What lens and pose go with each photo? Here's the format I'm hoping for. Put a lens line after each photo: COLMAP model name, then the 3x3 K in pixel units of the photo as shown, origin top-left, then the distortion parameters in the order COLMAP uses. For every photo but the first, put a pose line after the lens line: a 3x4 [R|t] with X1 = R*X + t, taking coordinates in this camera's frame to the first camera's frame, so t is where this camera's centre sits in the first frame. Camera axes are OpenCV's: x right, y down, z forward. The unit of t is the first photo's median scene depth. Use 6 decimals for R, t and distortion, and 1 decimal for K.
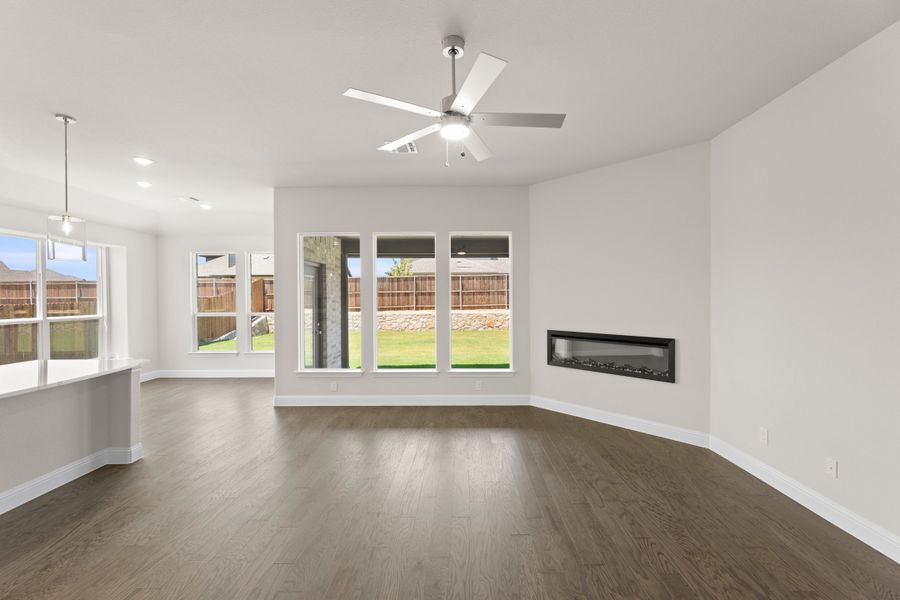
lens RADIAL K [[369.4, 0, 454.7], [0, 369.4, 298.7], [0, 0, 1]] dist [0.003112, 0.000305]
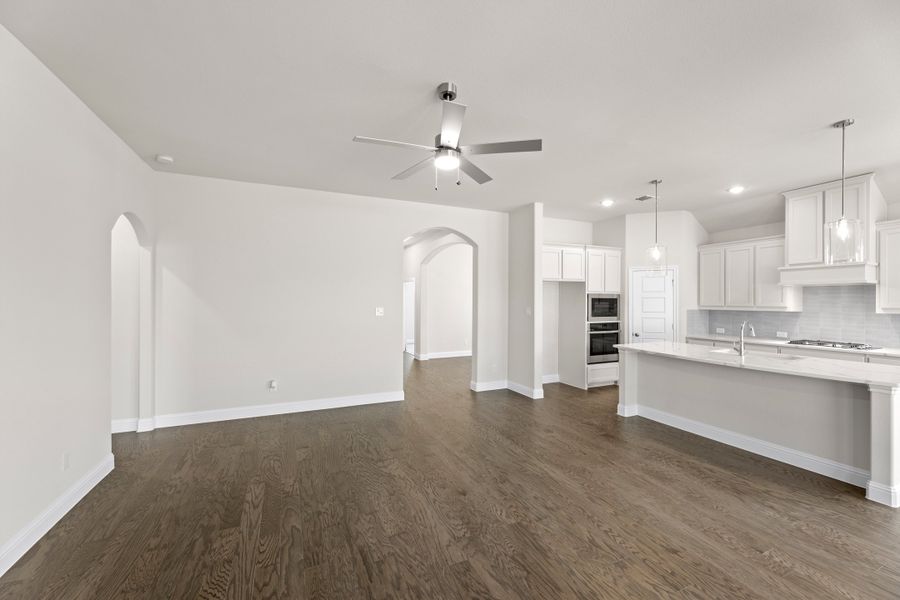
lens RADIAL K [[369.4, 0, 449.0], [0, 369.4, 300.0], [0, 0, 1]] dist [0.003112, 0.000305]
pose [[-0.905092, 0.003339, -0.425203, 0.503132], [0.003344, 0.999994, 0.000735, -0.007379], [0.425203, -0.000756, -0.905098, 2.081055]]
